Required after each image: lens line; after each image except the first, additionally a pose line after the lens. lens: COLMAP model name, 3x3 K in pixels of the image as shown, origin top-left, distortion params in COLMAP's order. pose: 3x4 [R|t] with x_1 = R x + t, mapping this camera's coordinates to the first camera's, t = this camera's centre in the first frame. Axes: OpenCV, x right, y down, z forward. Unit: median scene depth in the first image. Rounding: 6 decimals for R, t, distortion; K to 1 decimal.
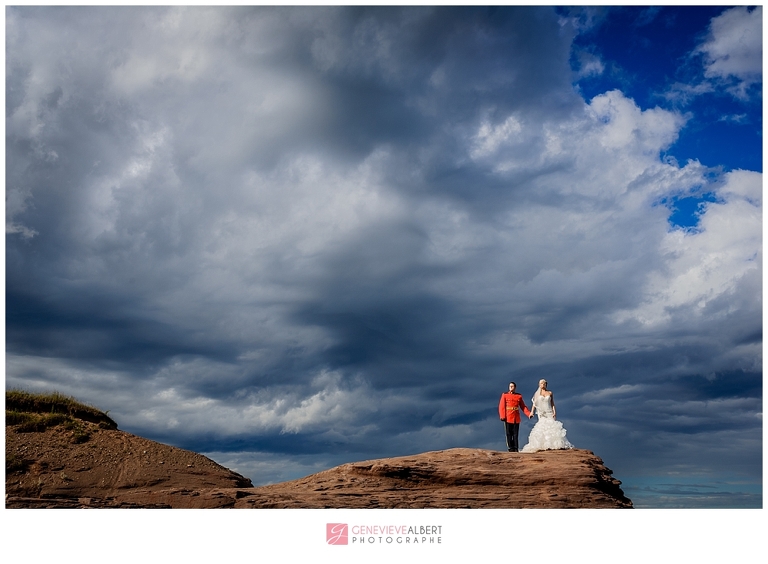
lens RADIAL K [[779.4, 0, 381.3], [0, 779.4, 244.8], [0, 0, 1]] dist [-0.017256, 0.000000]
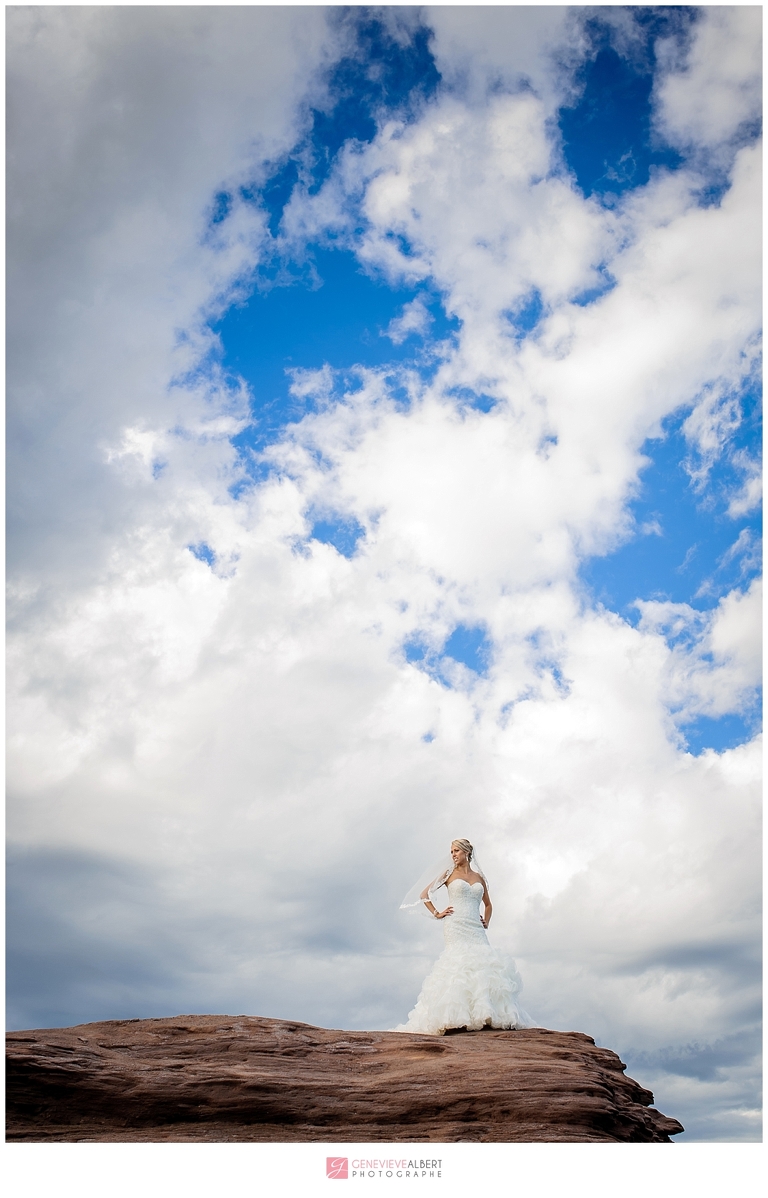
lens RADIAL K [[1103.1, 0, 385.4], [0, 1103.1, 588.1], [0, 0, 1]] dist [-0.032197, 0.000000]
pose [[0.994176, 0.054762, 0.092815, 0.133798], [-0.029997, 0.967850, -0.249731, 0.210346], [-0.103506, 0.245493, 0.963857, 0.527143]]
